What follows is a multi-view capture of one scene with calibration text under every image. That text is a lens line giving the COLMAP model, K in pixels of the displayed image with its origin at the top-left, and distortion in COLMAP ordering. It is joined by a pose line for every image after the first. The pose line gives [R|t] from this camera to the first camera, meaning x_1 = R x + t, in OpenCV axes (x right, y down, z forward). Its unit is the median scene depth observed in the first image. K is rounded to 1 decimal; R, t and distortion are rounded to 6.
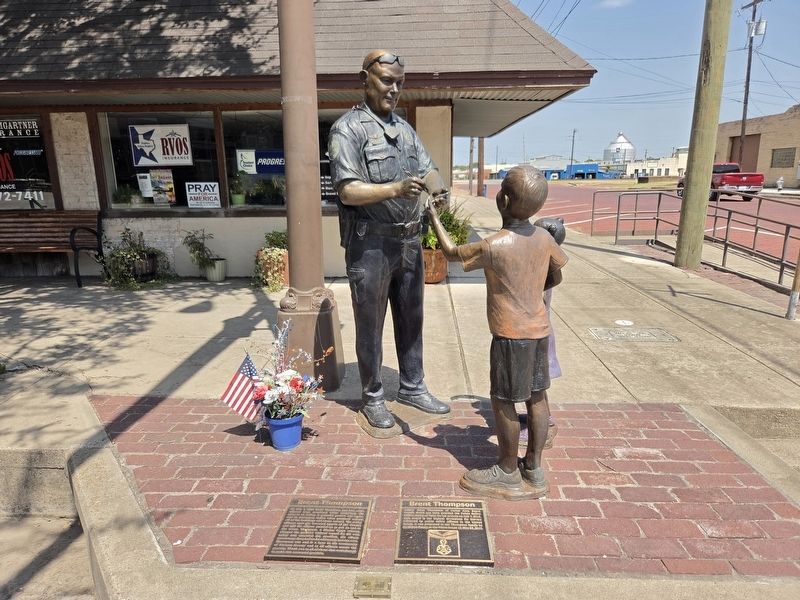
lens RADIAL K [[535.7, 0, 400.0], [0, 535.7, 300.0], [0, 0, 1]] dist [0.050597, -0.050603]
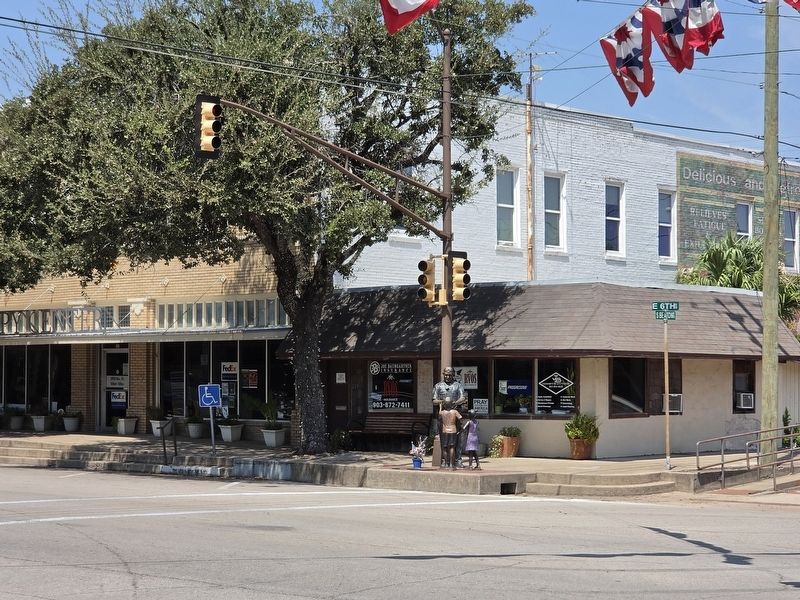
lens RADIAL K [[1809.0, 0, 400.0], [0, 1809.0, 300.0], [0, 0, 1]] dist [-0.026528, -0.024385]
pose [[0.775514, -0.016246, -0.631121, 3.080813], [-0.155821, 0.963817, -0.216281, 0.765391], [0.611799, 0.266071, 0.744922, -3.534855]]
